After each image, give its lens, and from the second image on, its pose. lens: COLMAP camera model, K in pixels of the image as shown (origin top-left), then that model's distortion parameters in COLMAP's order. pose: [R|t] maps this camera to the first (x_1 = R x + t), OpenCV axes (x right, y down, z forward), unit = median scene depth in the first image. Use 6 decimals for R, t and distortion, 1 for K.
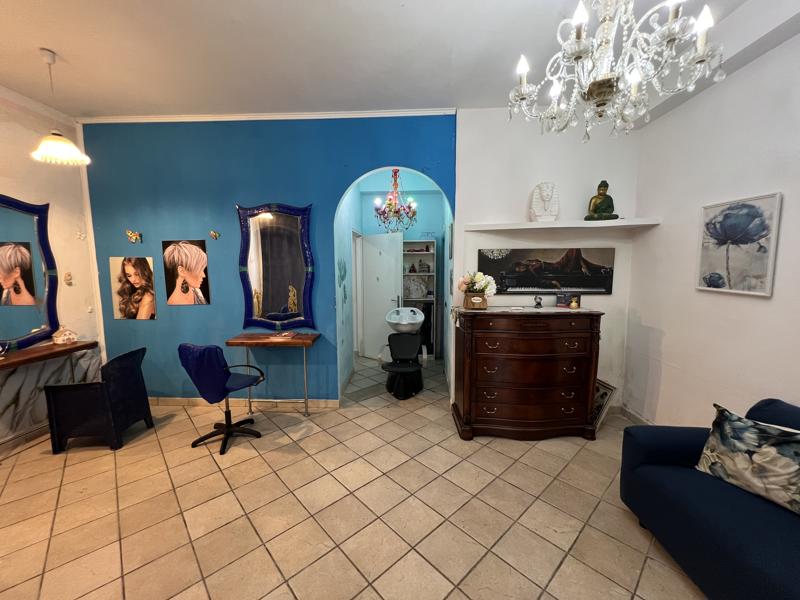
lens RADIAL K [[320.4, 0, 396.6], [0, 320.4, 298.8], [0, 0, 1]] dist [0.004290, -0.000212]
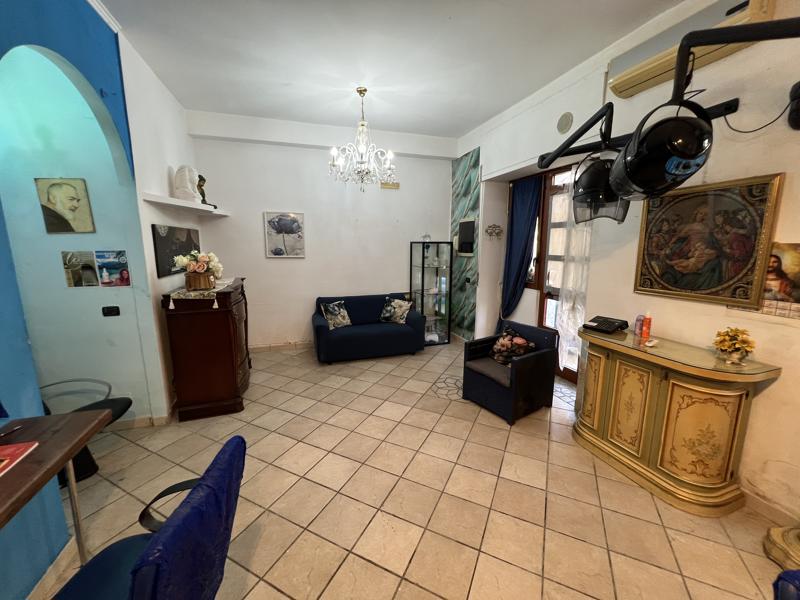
lens RADIAL K [[320.4, 0, 399.1], [0, 320.4, 297.7], [0, 0, 1]] dist [0.004290, -0.000212]
pose [[-0.360156, -0.147023, 0.921234, -0.812084], [0.100239, 0.975687, 0.194902, -0.066545], [-0.927491, 0.162539, -0.336662, 0.748753]]
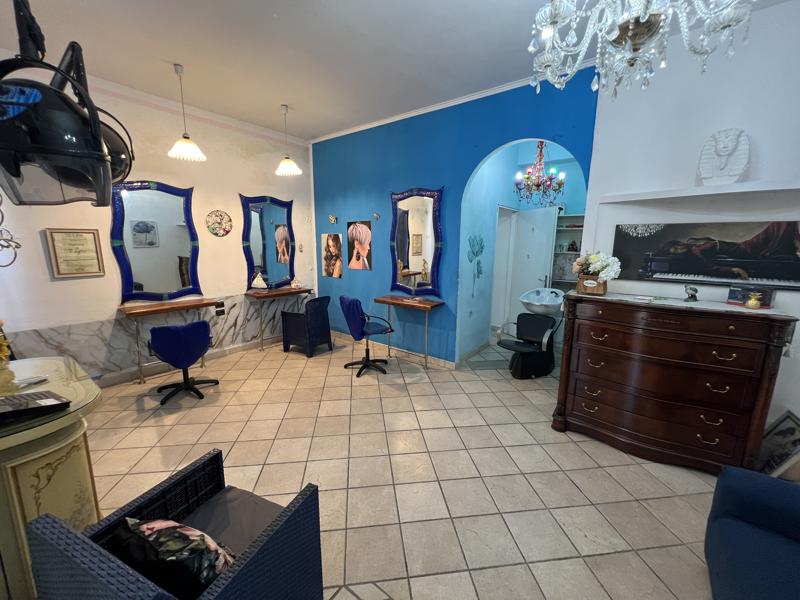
lens RADIAL K [[320.4, 0, 399.5], [0, 320.4, 298.2], [0, 0, 1]] dist [0.004290, -0.000212]
pose [[0.818386, 0.114303, -0.563187, 0.299030], [-0.073248, 0.992774, 0.095051, -0.002162], [0.569981, -0.036536, 0.820845, -0.022942]]
